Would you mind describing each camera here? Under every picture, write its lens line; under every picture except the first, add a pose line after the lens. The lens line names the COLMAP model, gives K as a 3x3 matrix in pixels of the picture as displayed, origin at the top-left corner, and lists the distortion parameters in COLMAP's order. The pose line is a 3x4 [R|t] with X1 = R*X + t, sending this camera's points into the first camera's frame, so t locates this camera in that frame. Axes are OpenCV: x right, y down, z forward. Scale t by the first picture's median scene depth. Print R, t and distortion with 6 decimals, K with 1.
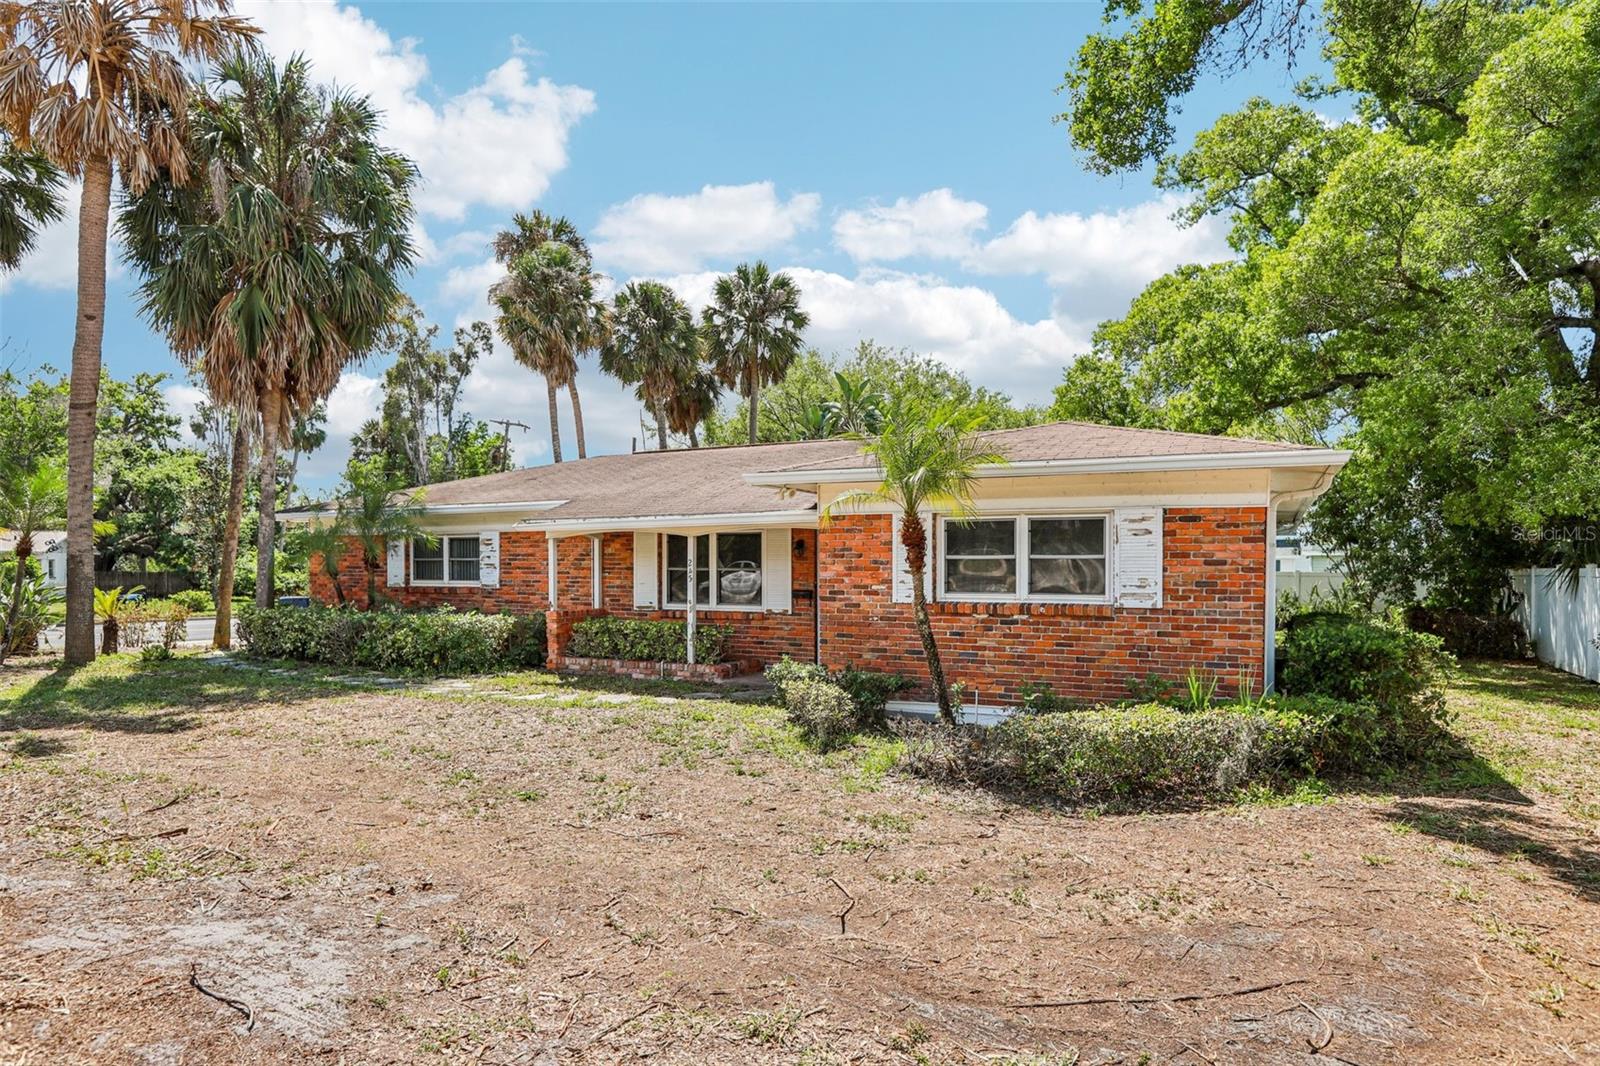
lens RADIAL K [[980.0, 0, 745.8], [0, 980.0, 572.0], [0, 0, 1]] dist [-0.028752, -0.001985]
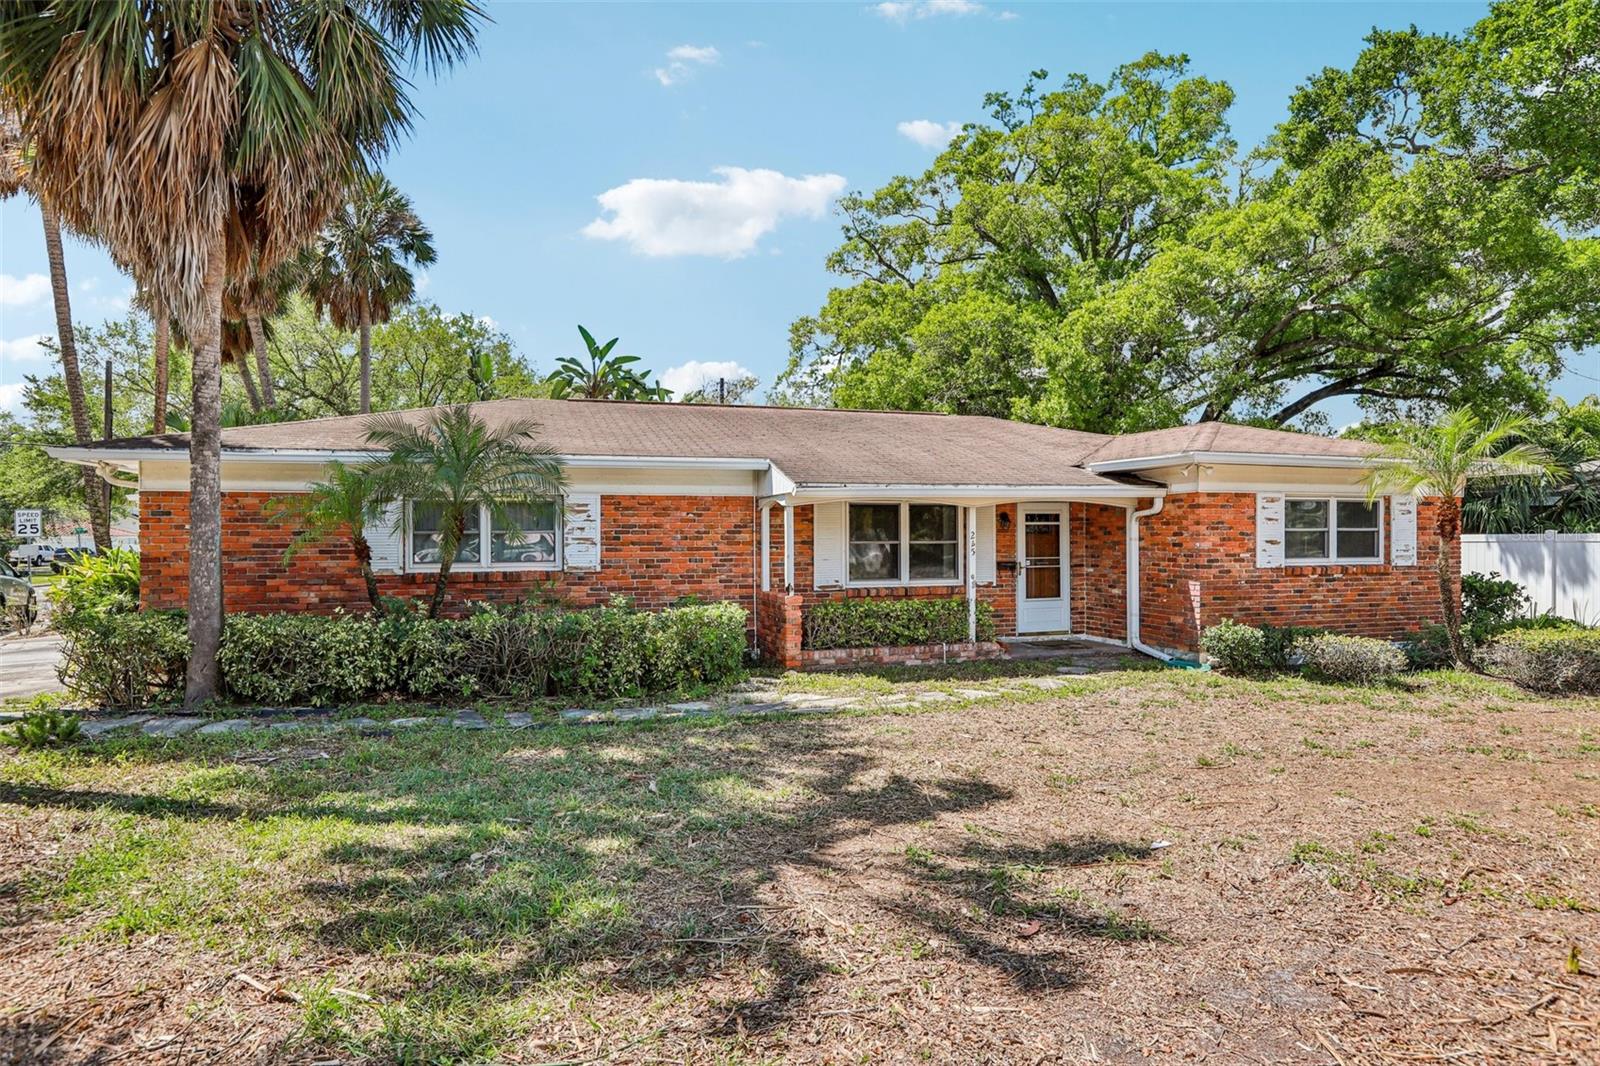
lens RADIAL K [[957.8, 0, 792.9], [0, 957.8, 537.5], [0, 0, 1]] dist [-0.026492, 0.007987]
pose [[0.678509, -0.004557, 0.734578, -1.044851], [0.010824, 0.999934, -0.003795, -0.007056], [-0.734512, 0.010527, 0.678514, 0.615232]]
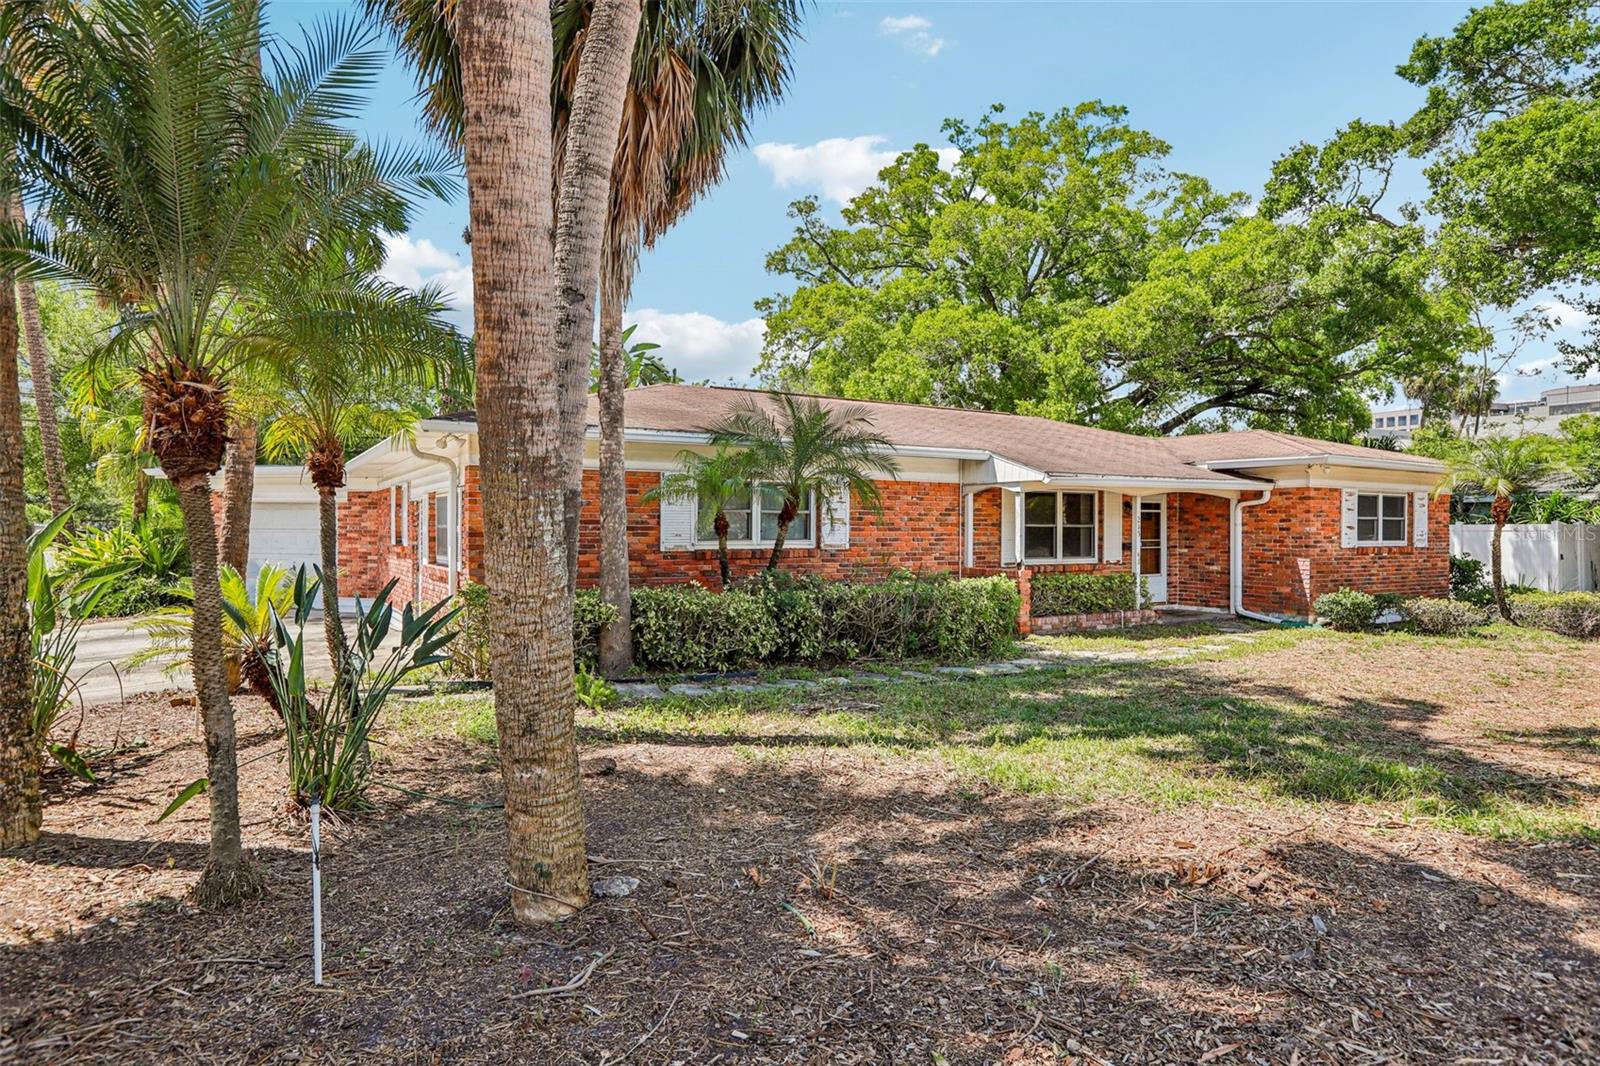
lens RADIAL K [[957.8, 0, 798.6], [0, 957.8, 528.8], [0, 0, 1]] dist [-0.026492, 0.007987]
pose [[0.482243, -0.000096, 0.876038, -1.474790], [0.003196, 0.999994, -0.001650, 0.001867], [-0.876032, 0.003595, 0.482240, 0.999464]]
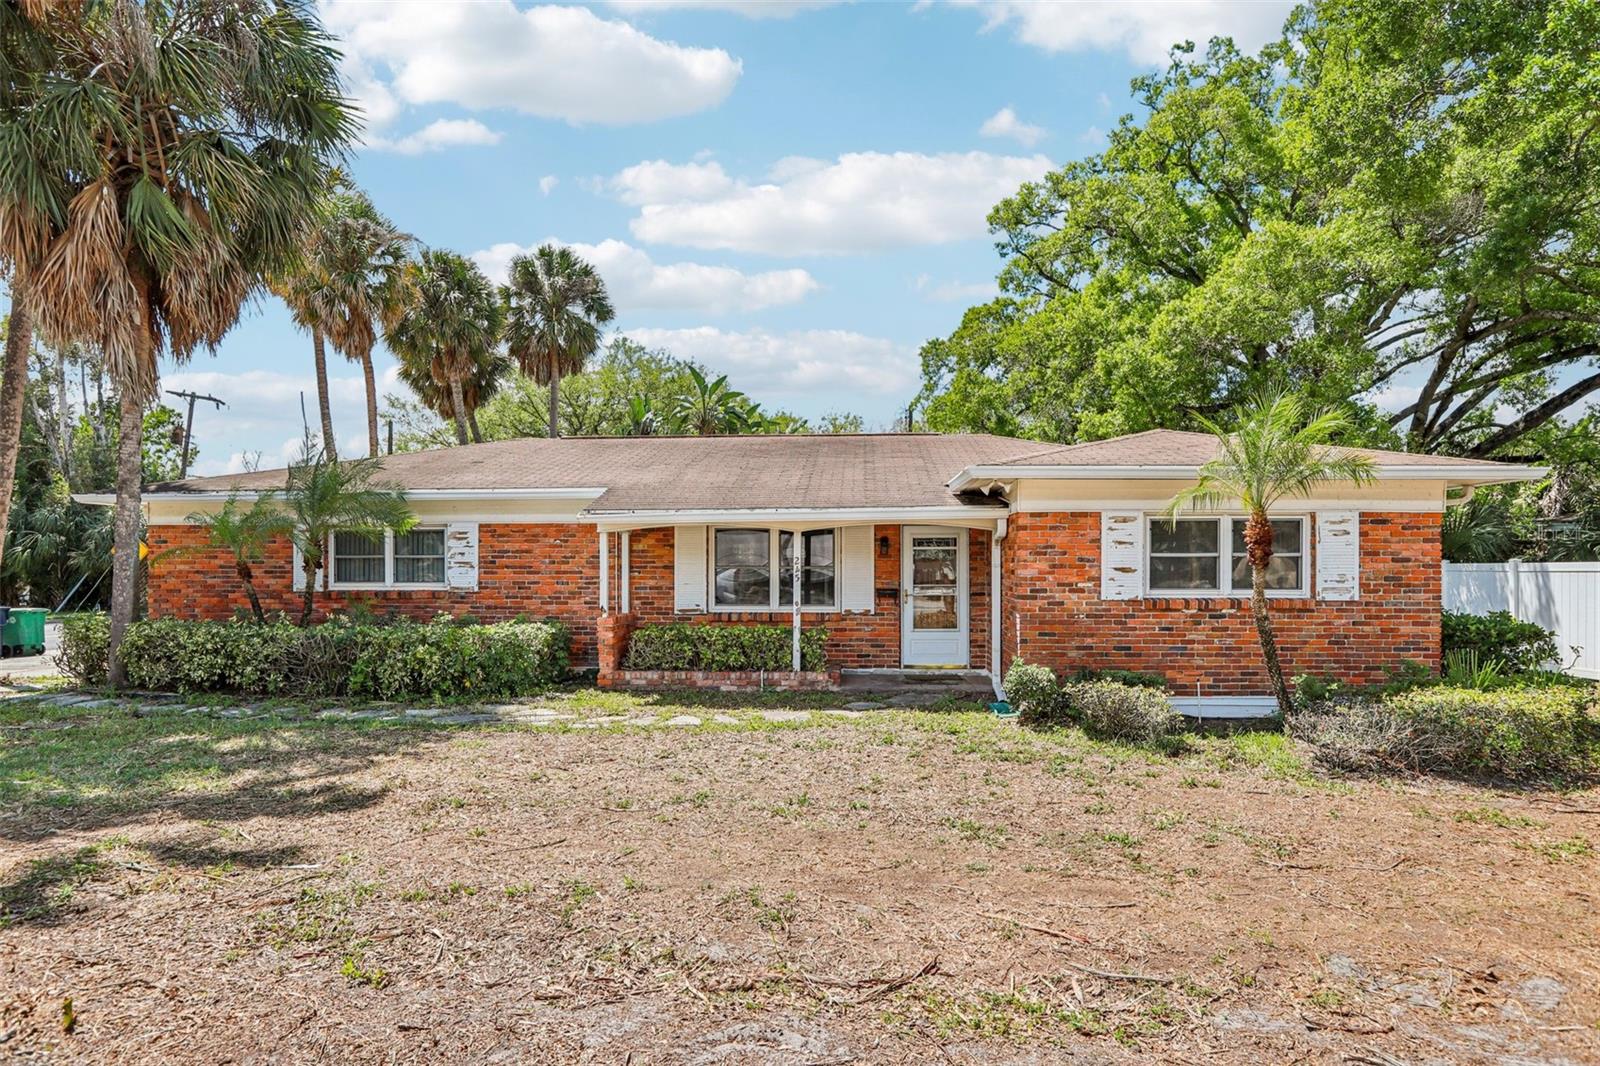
lens RADIAL K [[937.4, 0, 786.6], [0, 937.4, 548.9], [0, 0, 1]] dist [-0.015215, 0.001672]
pose [[0.904880, 0.005195, 0.425634, -0.537085], [0.004547, 0.999751, -0.021868, -0.001583], [-0.425642, 0.021723, 0.904631, 0.260764]]
